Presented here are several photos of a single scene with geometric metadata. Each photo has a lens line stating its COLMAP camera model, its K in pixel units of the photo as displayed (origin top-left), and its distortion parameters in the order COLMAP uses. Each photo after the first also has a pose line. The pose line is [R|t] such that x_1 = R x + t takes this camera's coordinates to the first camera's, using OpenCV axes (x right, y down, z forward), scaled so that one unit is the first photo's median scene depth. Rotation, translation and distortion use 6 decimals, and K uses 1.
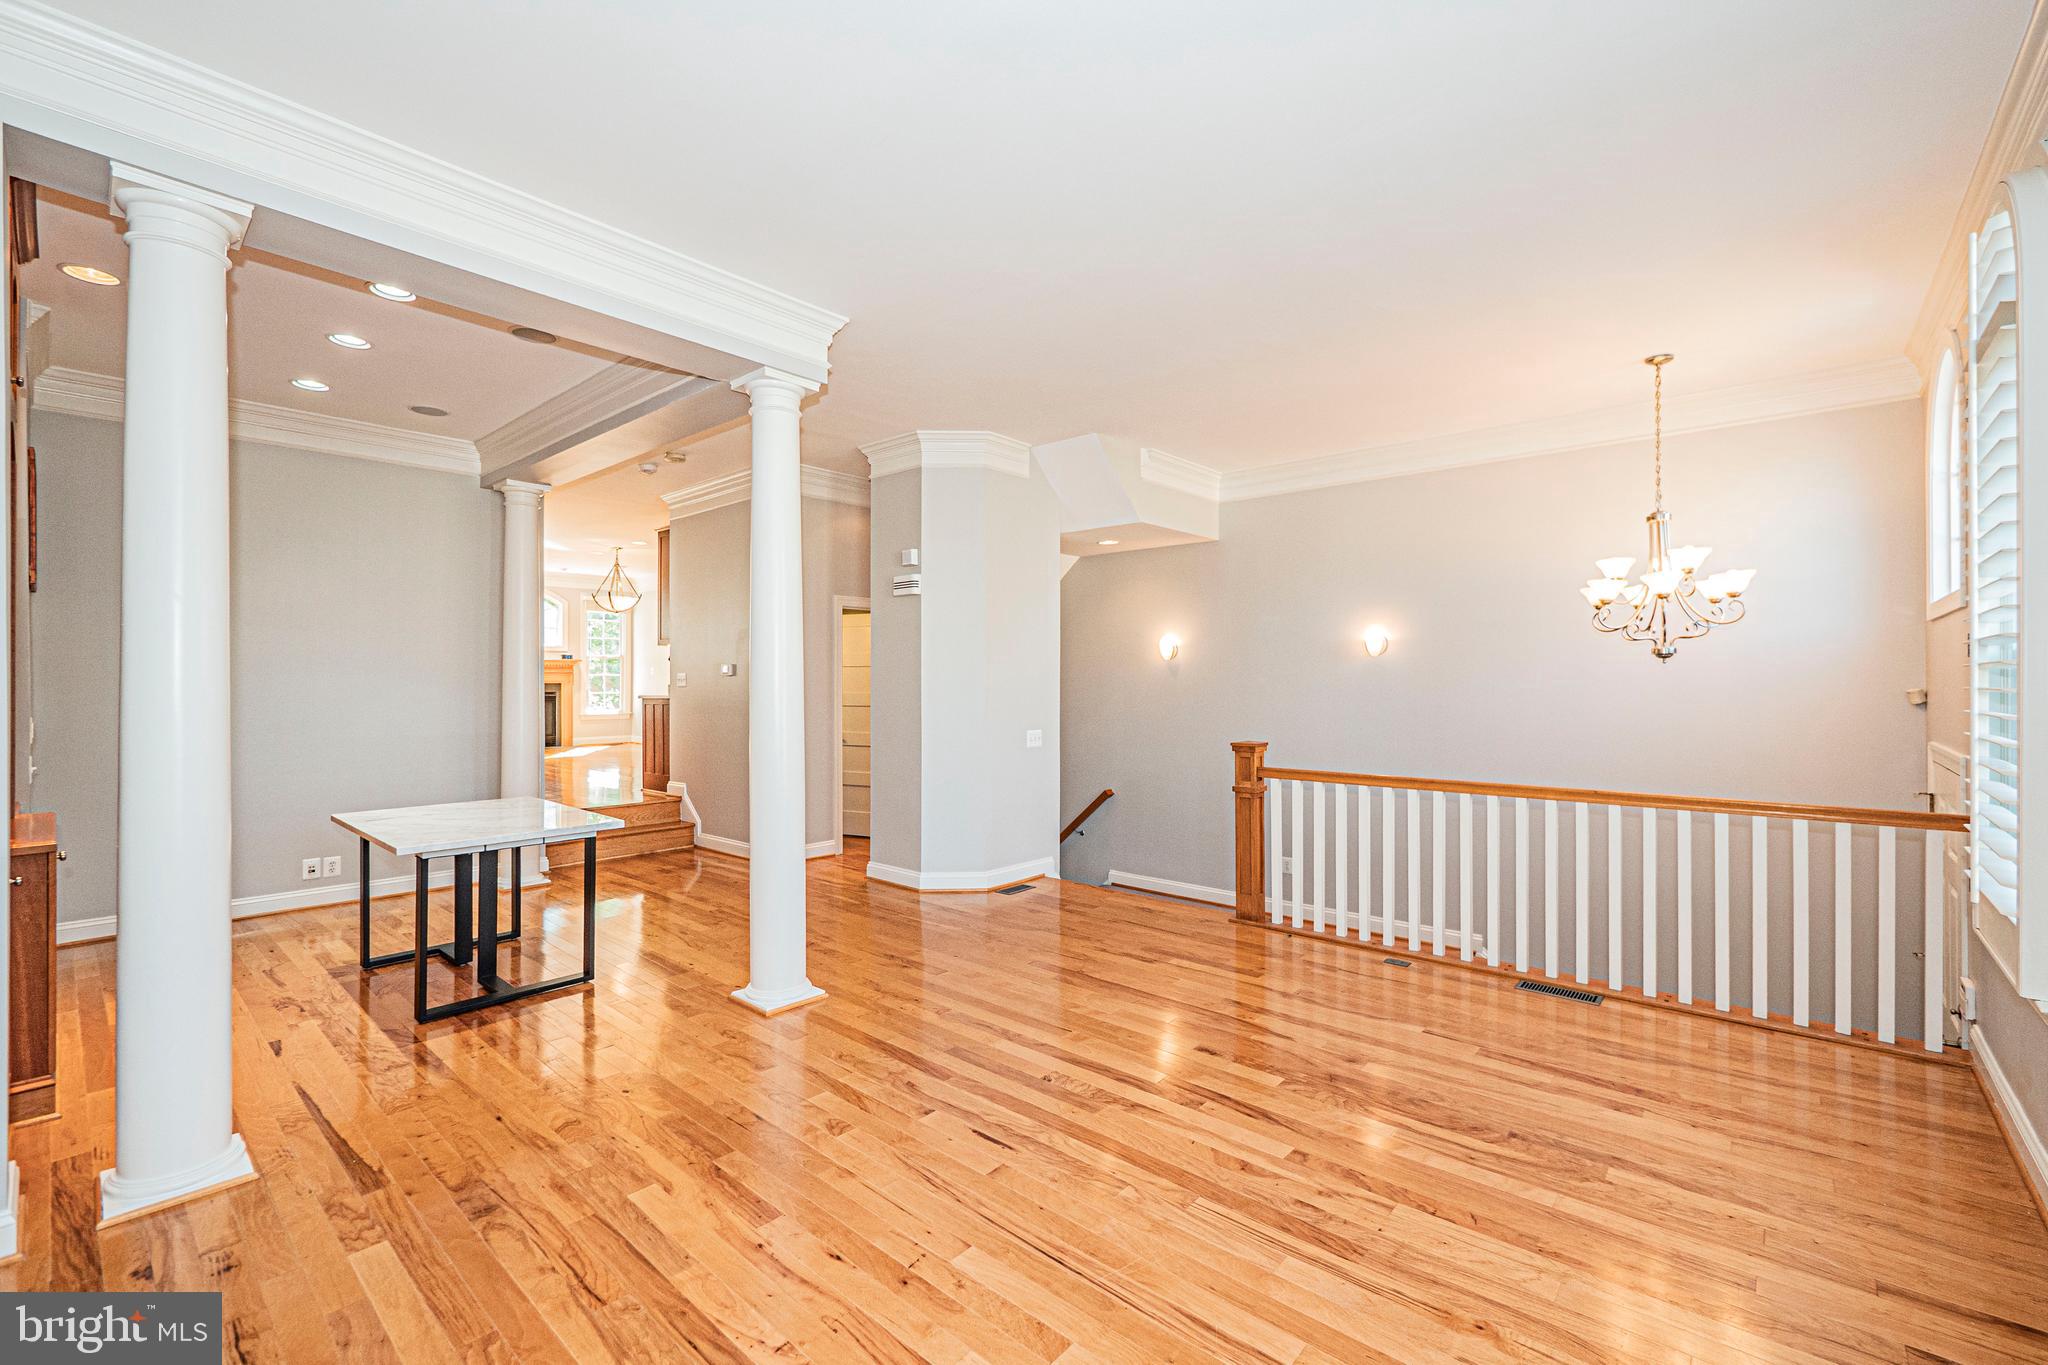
lens RADIAL K [[862.3, 0, 1020.7], [0, 862.3, 682.2], [0, 0, 1]] dist [-0.008045, 0.001996]
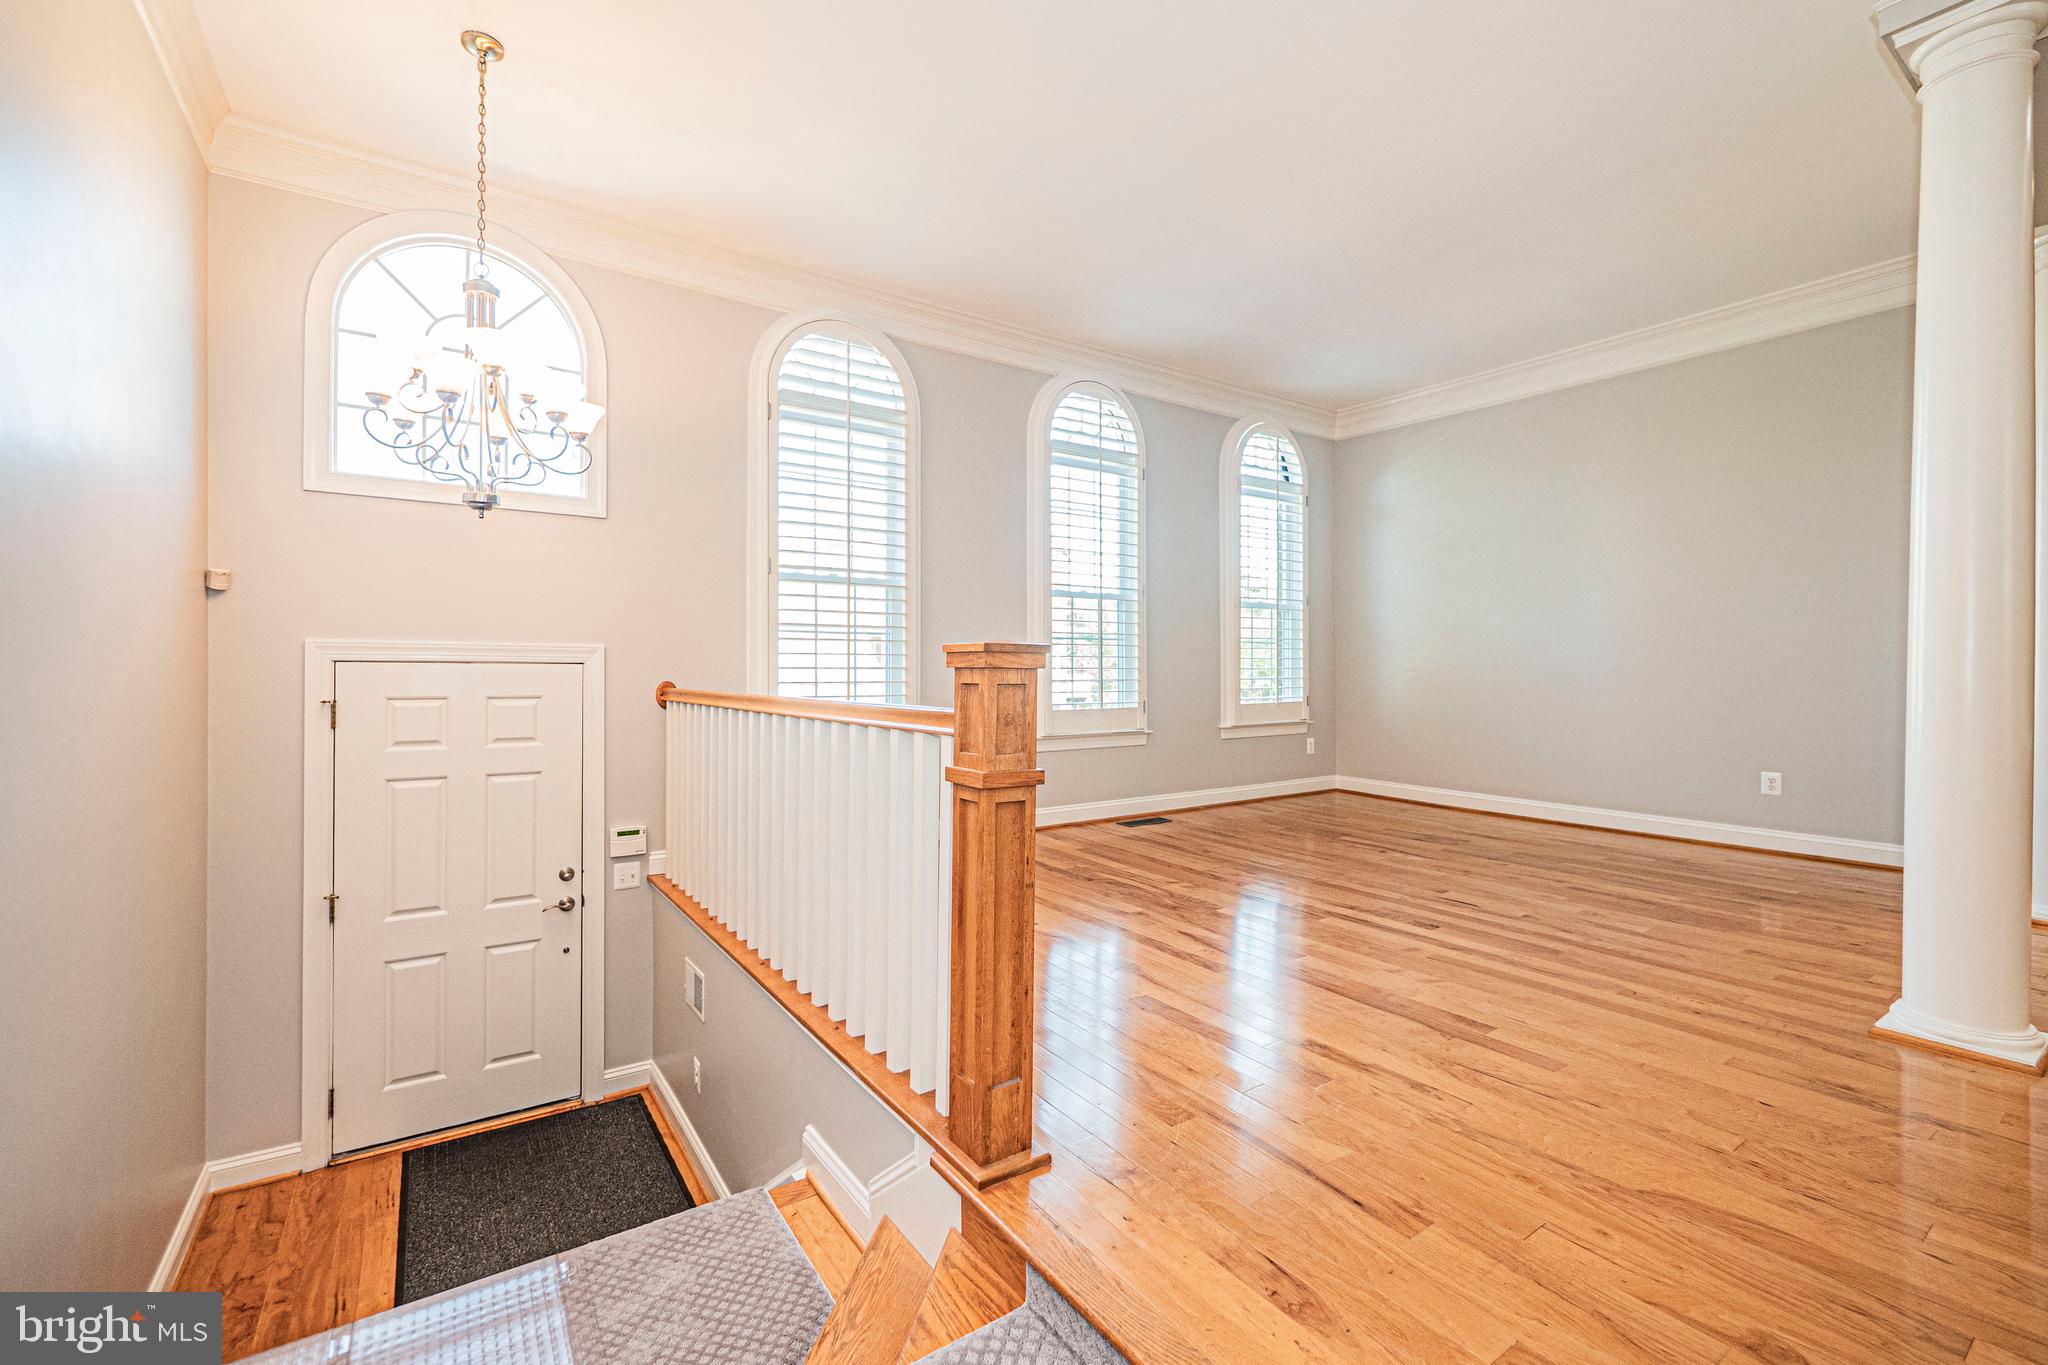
lens RADIAL K [[862.3, 0, 1031.0], [0, 862.3, 668.9], [0, 0, 1]] dist [-0.008045, 0.001996]
pose [[-0.972811, -0.001011, 0.231597, 0.282940], [-0.001270, 0.999999, -0.000968, 0.133781], [-0.231596, -0.001236, -0.972811, 2.226914]]
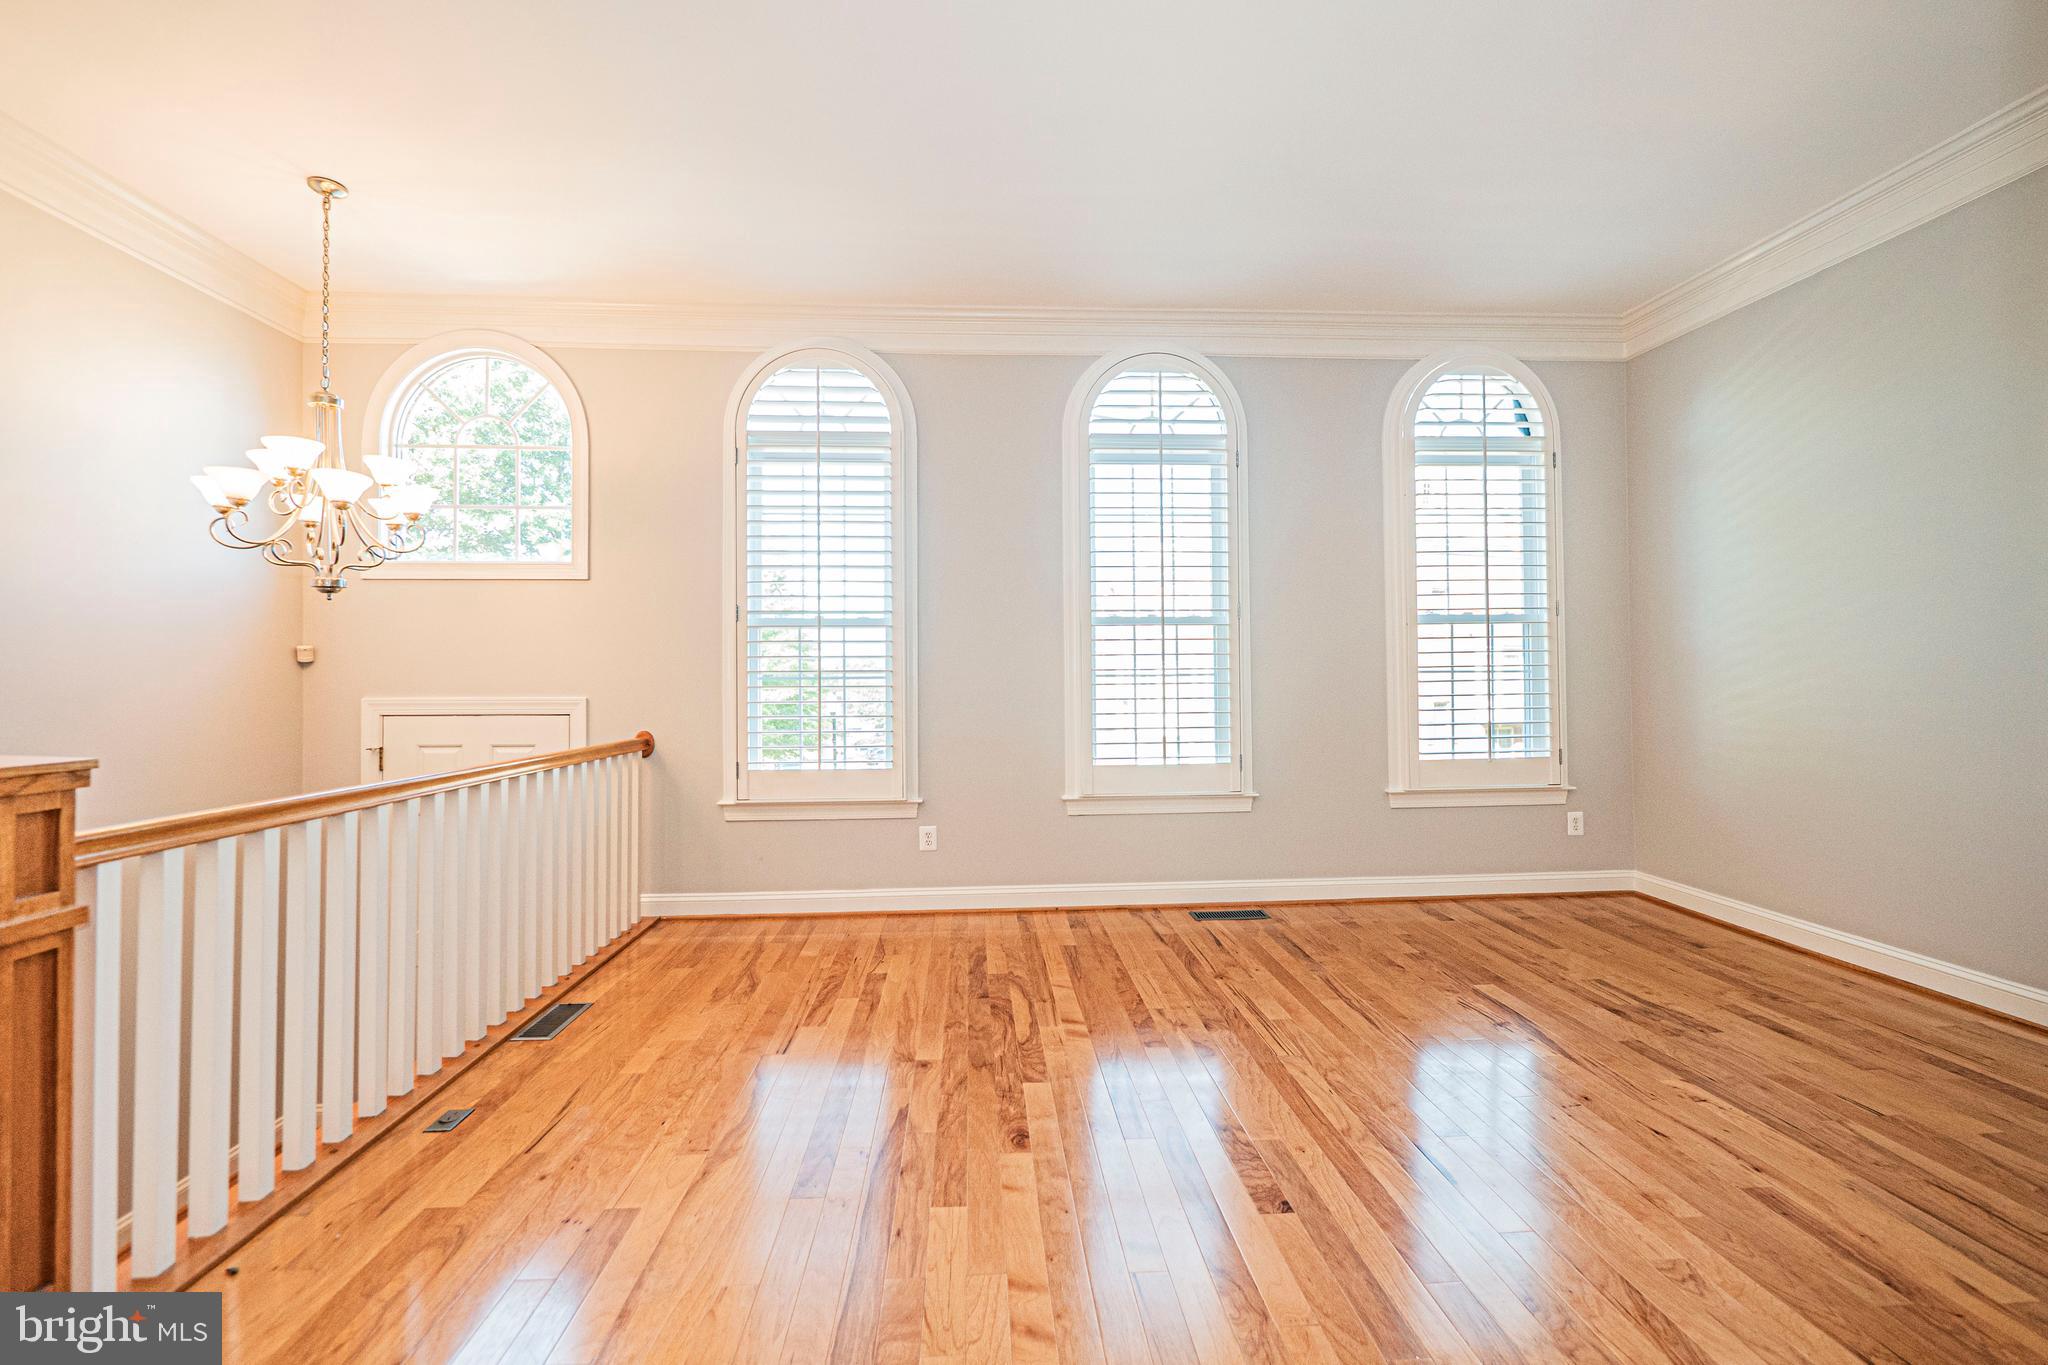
lens RADIAL K [[862.3, 0, 1029.3], [0, 862.3, 672.8], [0, 0, 1]] dist [-0.008045, 0.001996]
pose [[-0.714571, 0.012123, 0.699458, -0.284350], [0.007032, 0.999924, -0.010147, 0.076160], [-0.699528, -0.002332, -0.714602, 1.604170]]
